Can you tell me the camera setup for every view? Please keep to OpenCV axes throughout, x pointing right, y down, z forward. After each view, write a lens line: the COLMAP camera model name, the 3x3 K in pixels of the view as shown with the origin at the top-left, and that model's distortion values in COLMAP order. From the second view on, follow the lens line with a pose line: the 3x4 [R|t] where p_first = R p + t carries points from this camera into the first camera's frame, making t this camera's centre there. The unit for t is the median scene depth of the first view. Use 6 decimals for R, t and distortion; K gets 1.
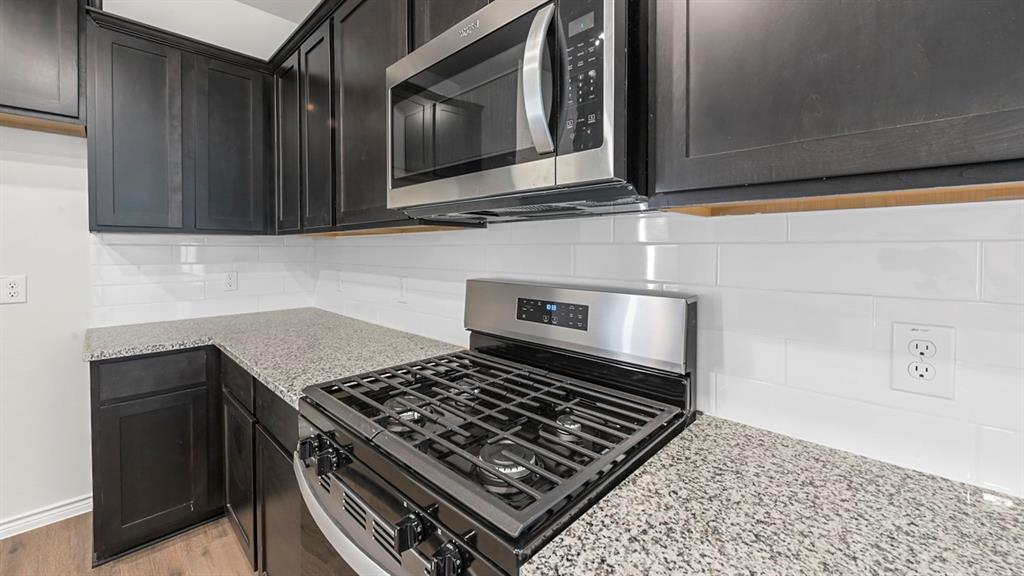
lens RADIAL K [[402.0, 0, 515.2], [0, 402.0, 251.5], [0, 0, 1]] dist [0.002126, 0.000195]
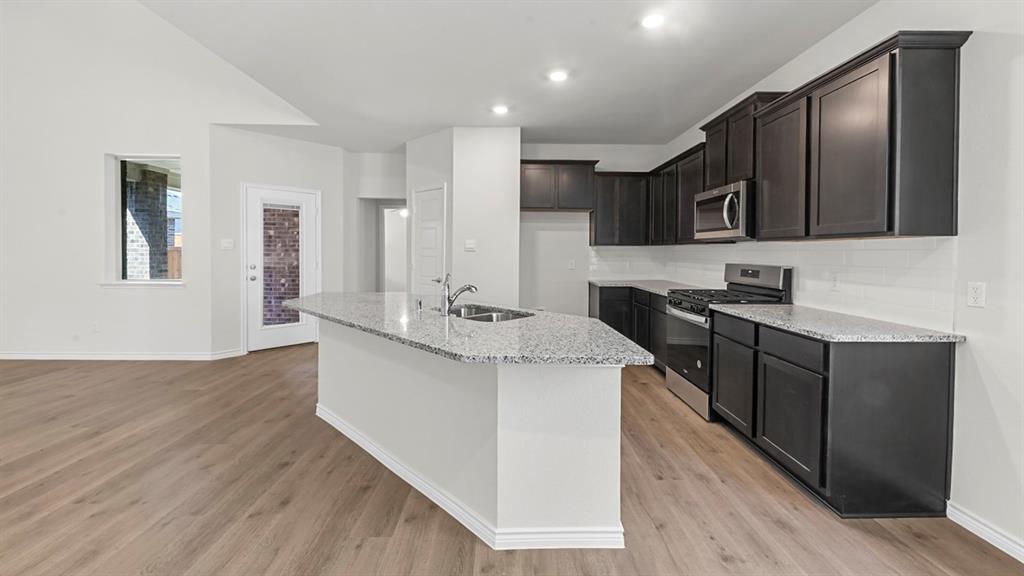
lens RADIAL K [[402.0, 0, 515.2], [0, 402.0, 251.5], [0, 0, 1]] dist [0.002126, 0.000195]
pose [[0.707168, 0.002065, -0.707042, 0.789926], [-0.007153, 0.999965, -0.004233, 0.010993], [0.707009, 0.008051, 0.707158, -1.910812]]
